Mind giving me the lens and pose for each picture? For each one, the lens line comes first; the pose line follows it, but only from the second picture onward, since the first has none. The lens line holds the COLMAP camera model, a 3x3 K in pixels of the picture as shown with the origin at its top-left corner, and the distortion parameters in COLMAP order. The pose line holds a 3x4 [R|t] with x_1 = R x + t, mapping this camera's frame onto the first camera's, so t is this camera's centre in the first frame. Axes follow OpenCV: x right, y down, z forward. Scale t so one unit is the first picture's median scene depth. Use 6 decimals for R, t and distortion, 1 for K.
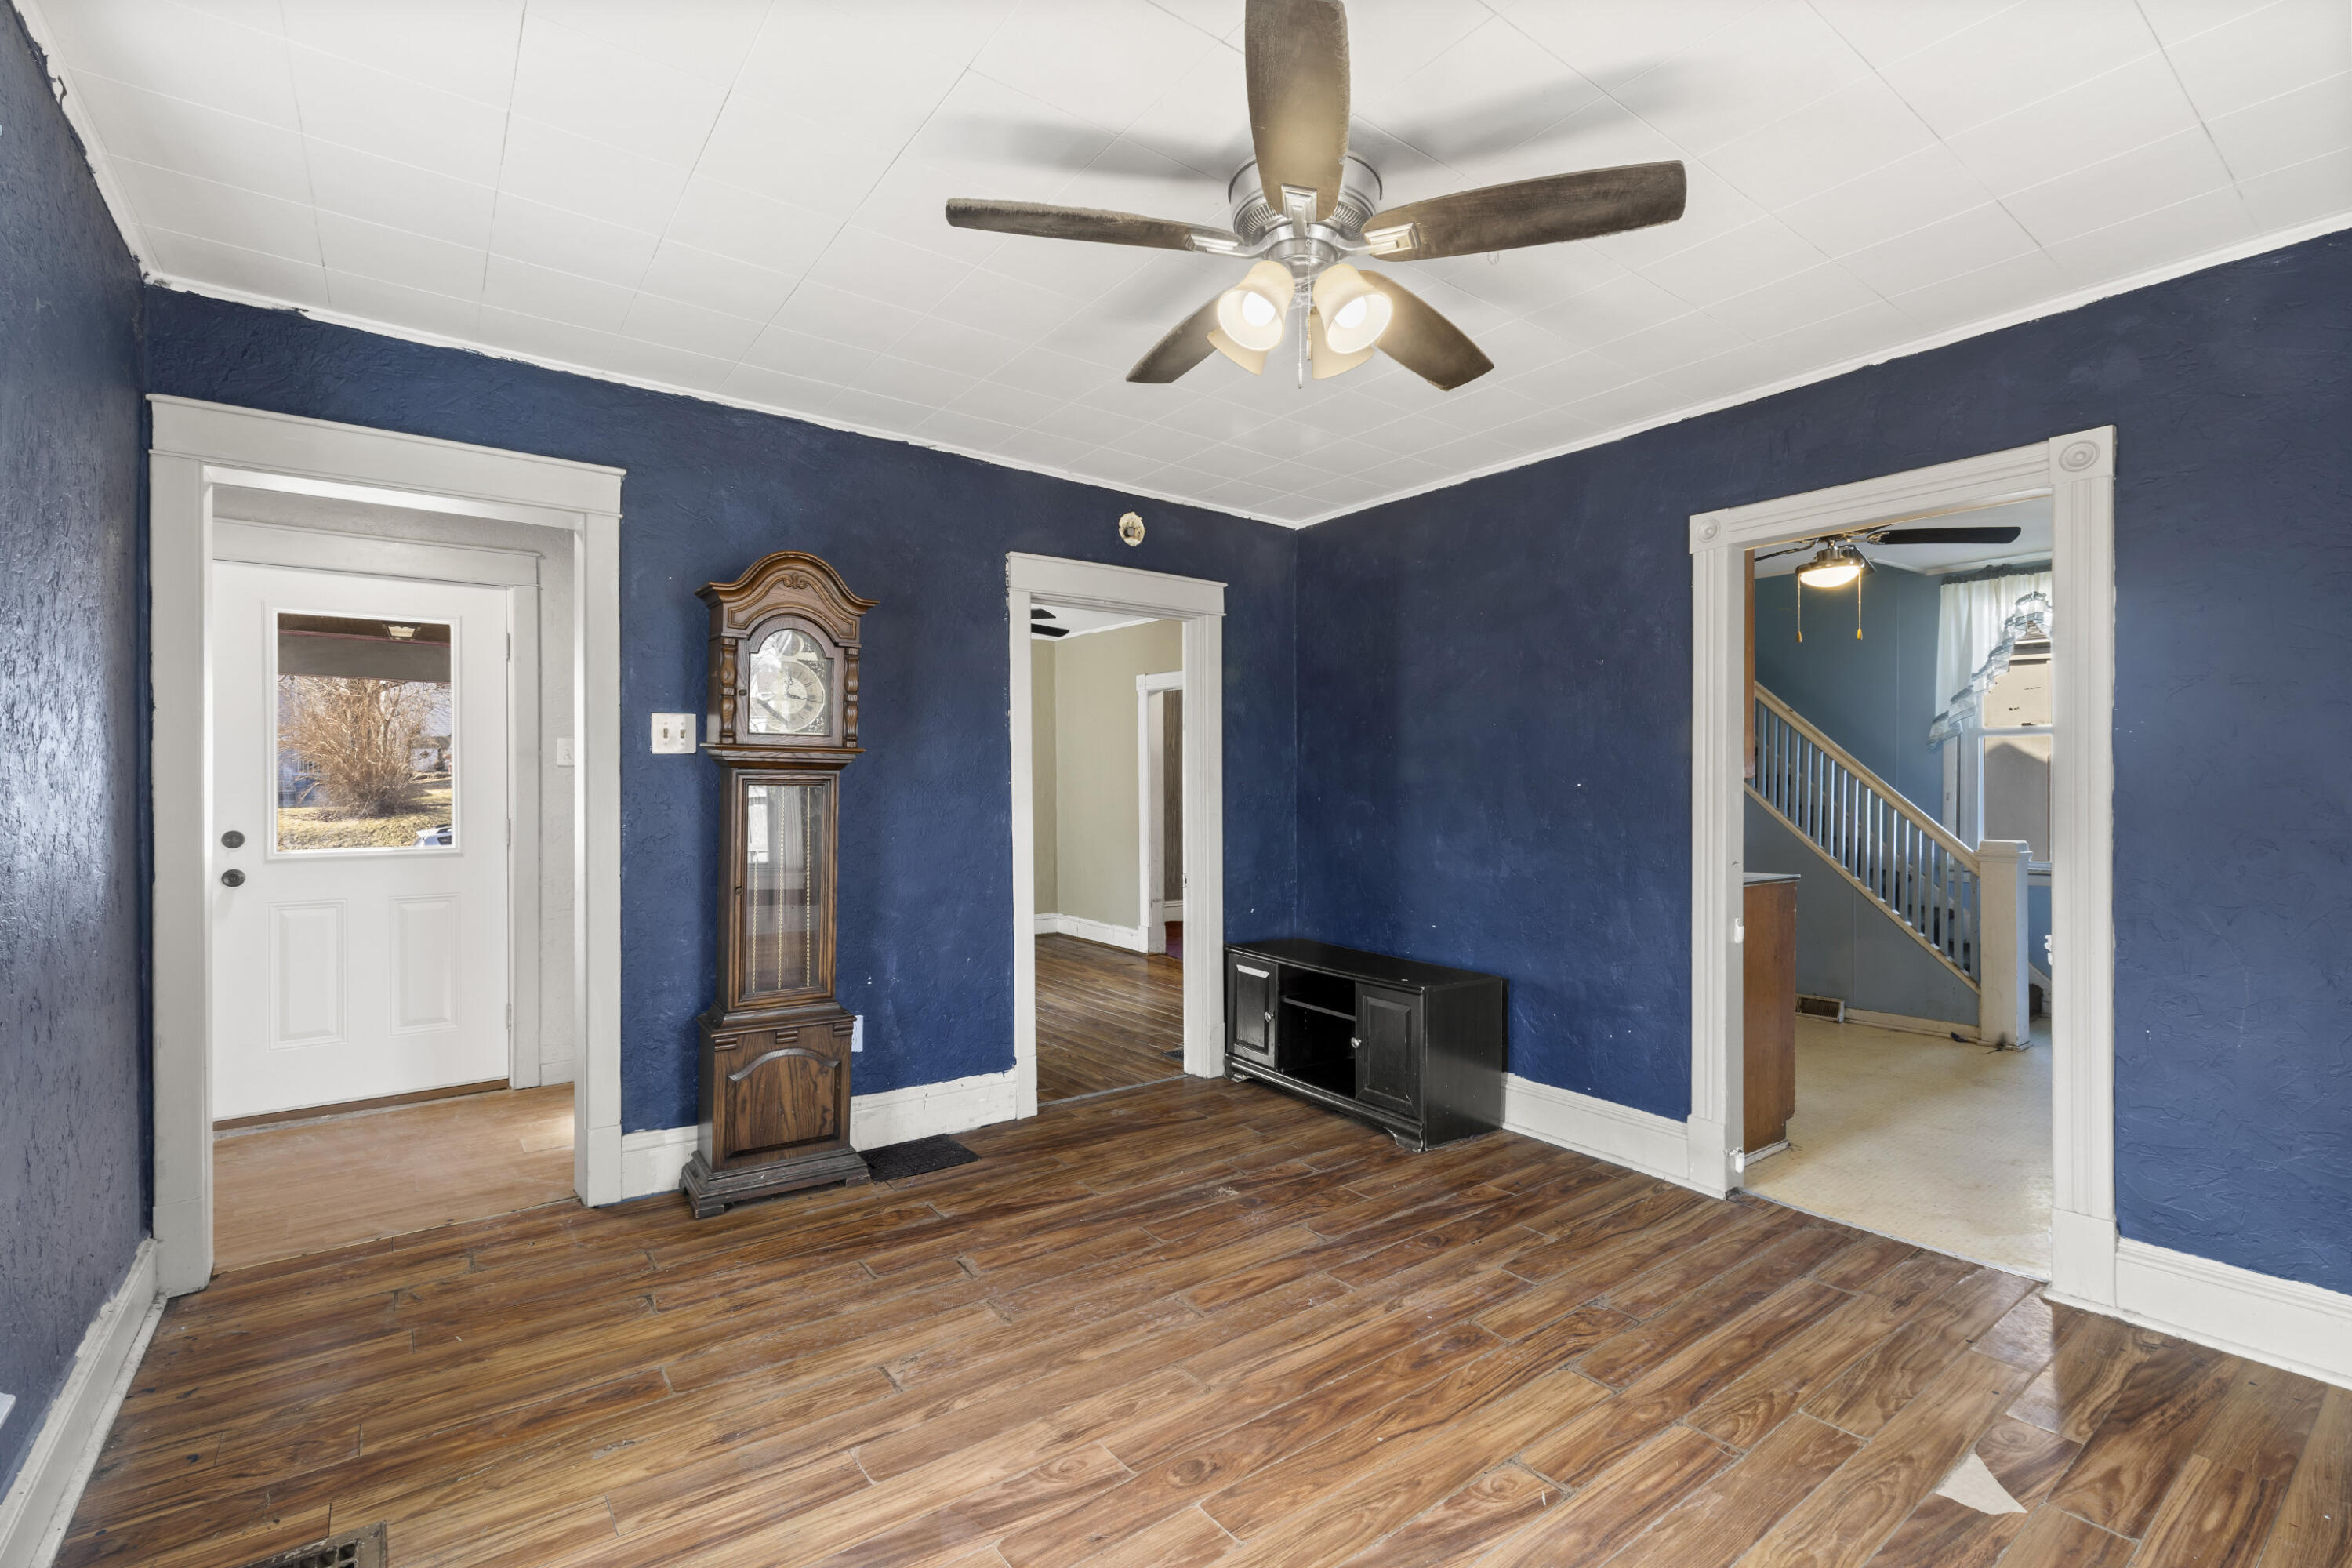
lens RADIAL K [[1048.5, 0, 1176.0], [0, 1048.5, 784.0], [0, 0, 1]] dist [0.005009, 0.000396]
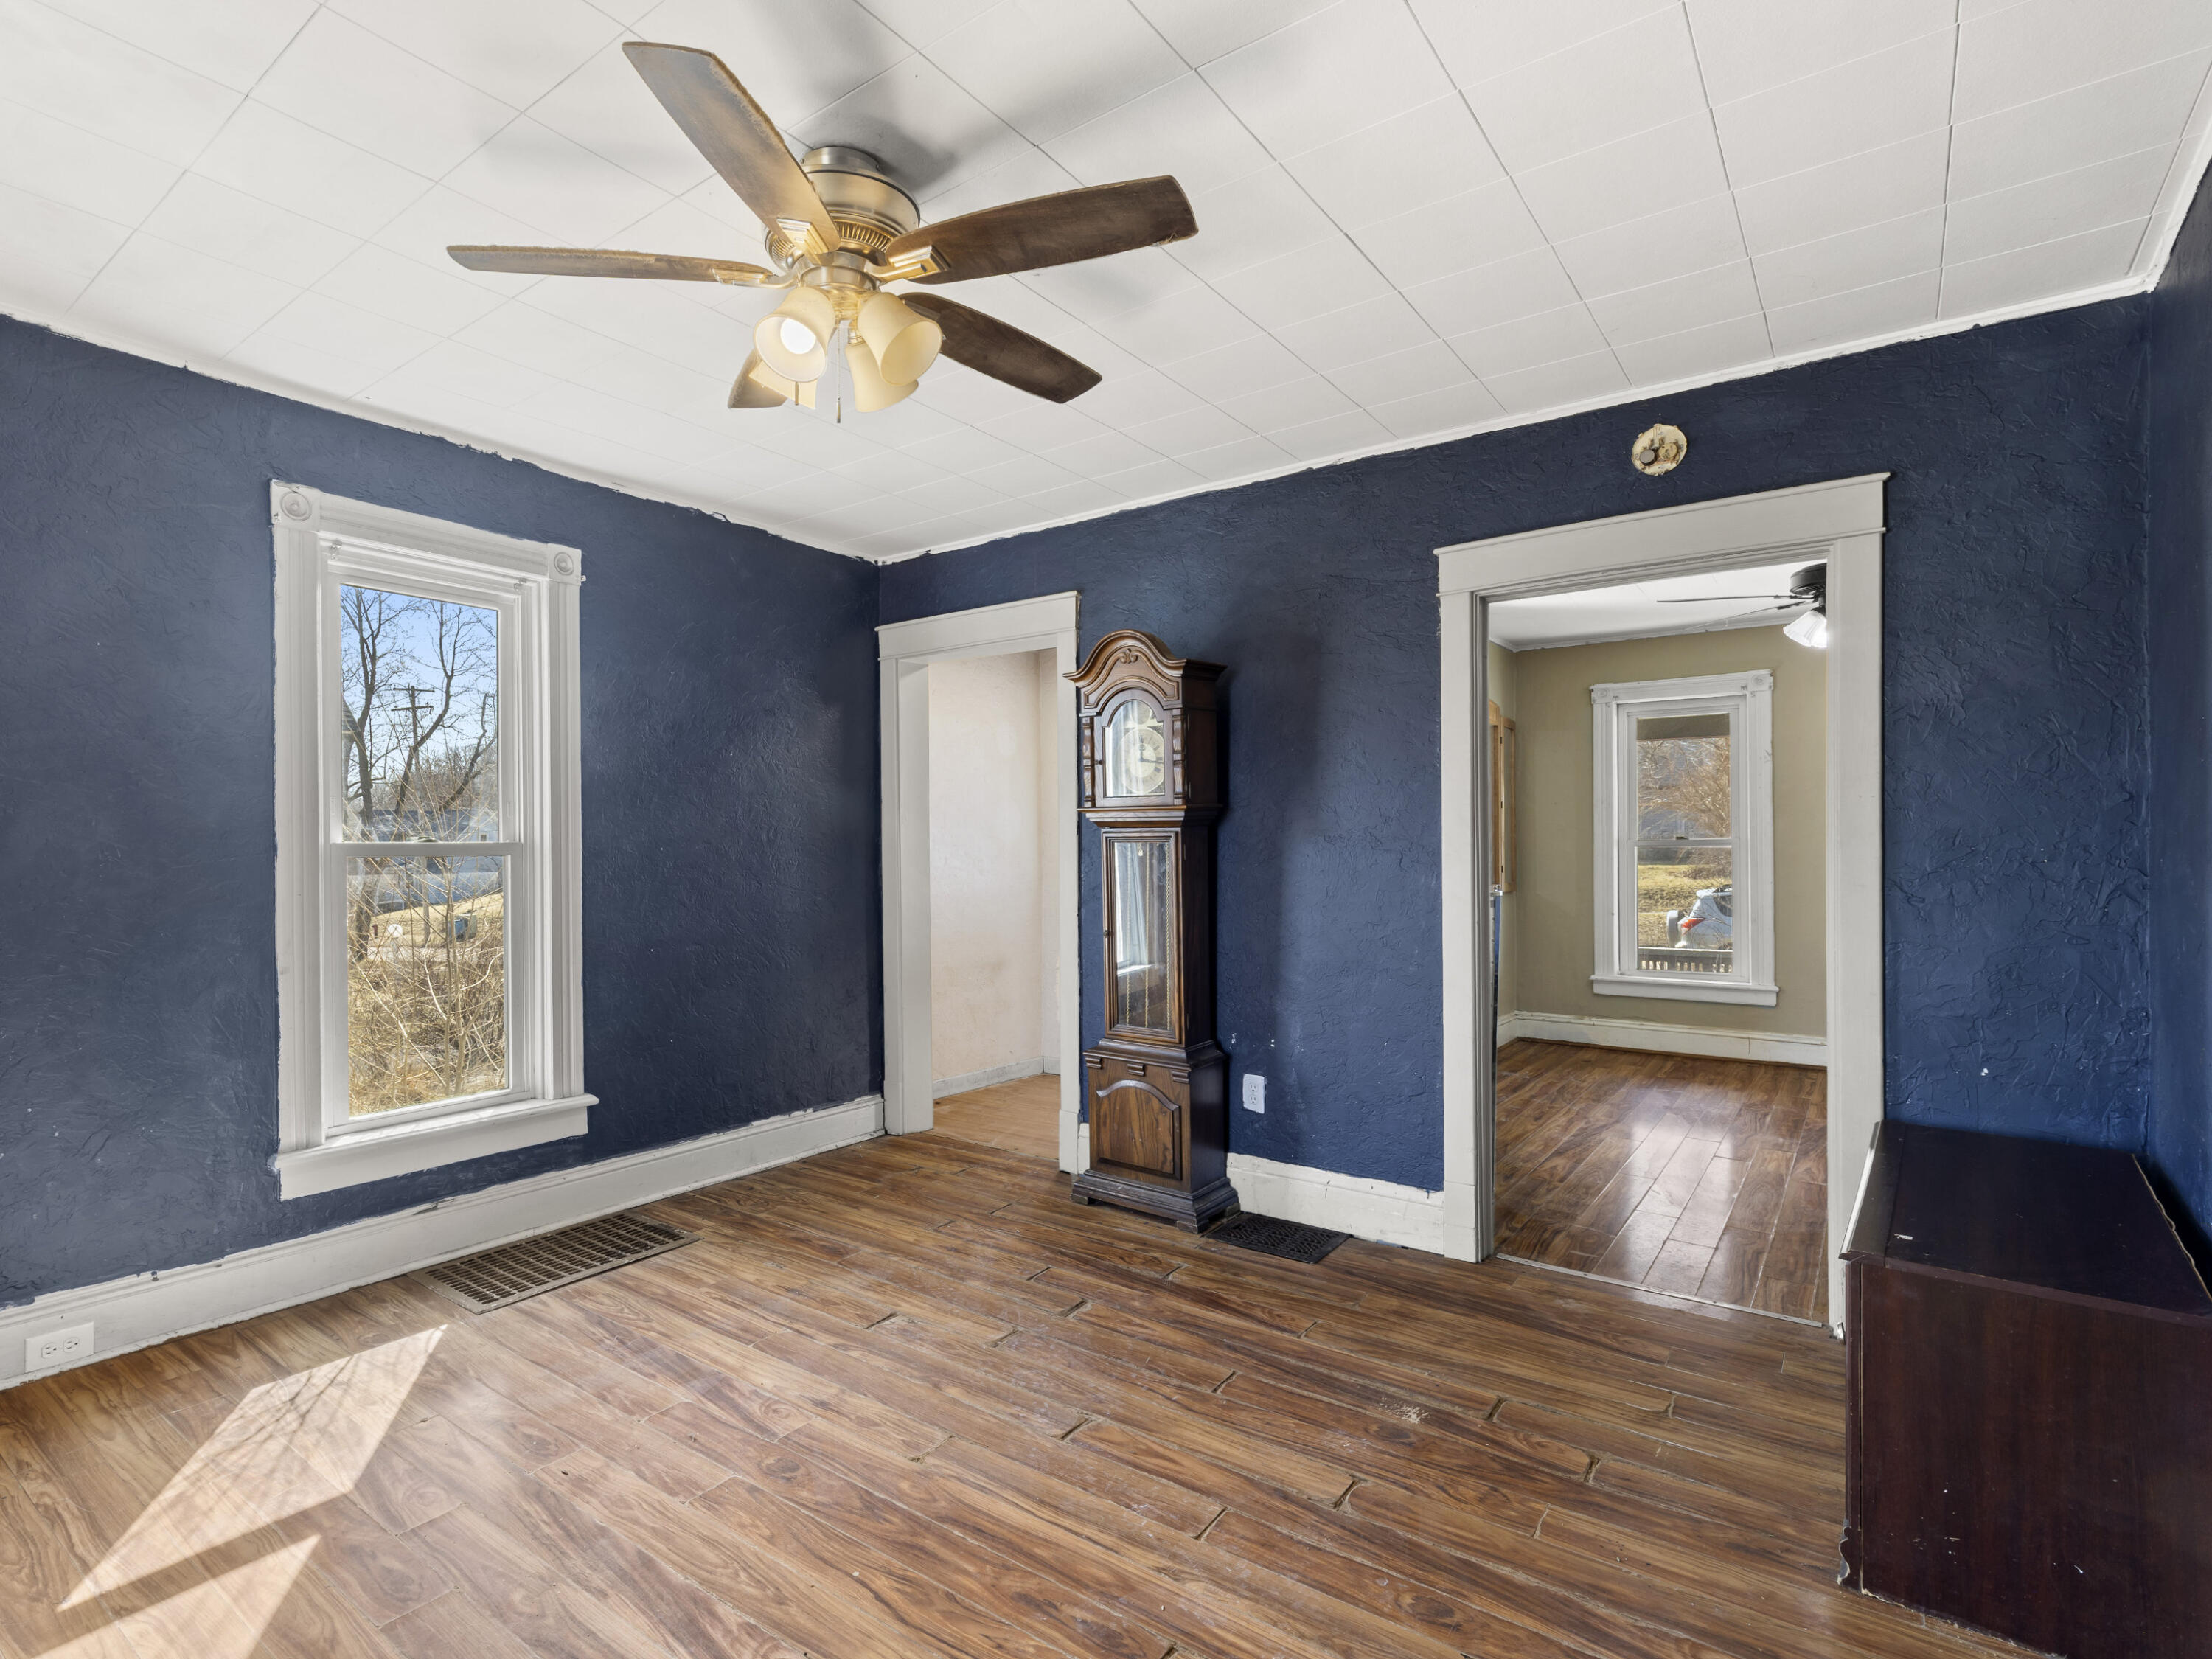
lens RADIAL K [[1206.4, 0, 1106.5], [0, 1206.4, 850.9], [0, 0, 1]] dist [0.012946, -0.000787]
pose [[0.252166, -0.000384, -0.967684, 0.881402], [0.008929, 0.999958, 0.001929, 0.007932], [0.967643, -0.009127, 0.252158, 0.675793]]
